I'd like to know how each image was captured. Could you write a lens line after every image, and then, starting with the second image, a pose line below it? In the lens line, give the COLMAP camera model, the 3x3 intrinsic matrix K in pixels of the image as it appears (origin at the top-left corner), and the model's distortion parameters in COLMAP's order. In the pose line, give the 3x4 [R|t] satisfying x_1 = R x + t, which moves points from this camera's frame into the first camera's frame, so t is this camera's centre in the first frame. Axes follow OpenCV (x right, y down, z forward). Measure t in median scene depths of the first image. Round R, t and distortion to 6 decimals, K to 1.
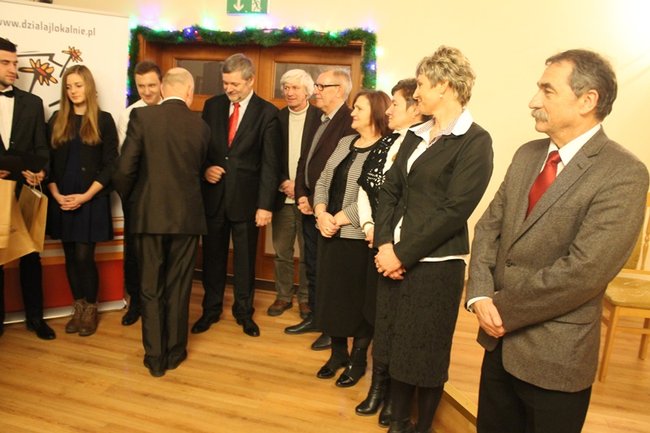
lens RADIAL K [[541.1, 0, 325.0], [0, 541.1, 212.5], [0, 0, 1]] dist [-0.147305, 0.109098]
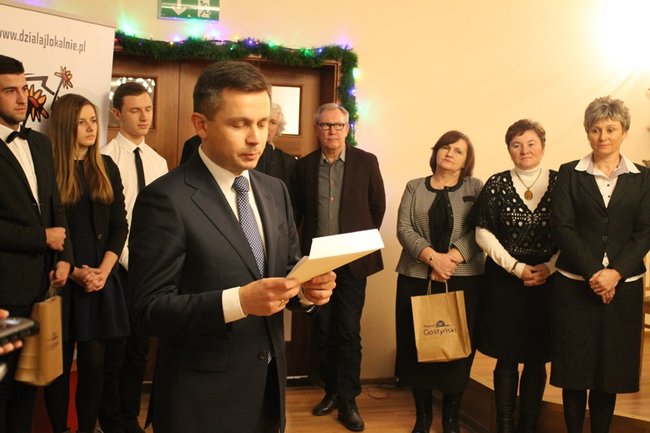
lens RADIAL K [[1098.8, 0, 329.3], [0, 1098.8, 216.4], [0, 0, 1]] dist [0.104422, 0.000000]
pose [[0.857721, -0.059058, 0.510713, -0.807500], [0.112880, 0.990774, -0.075005, 0.030637], [-0.501571, 0.121982, 0.856474, -0.375841]]
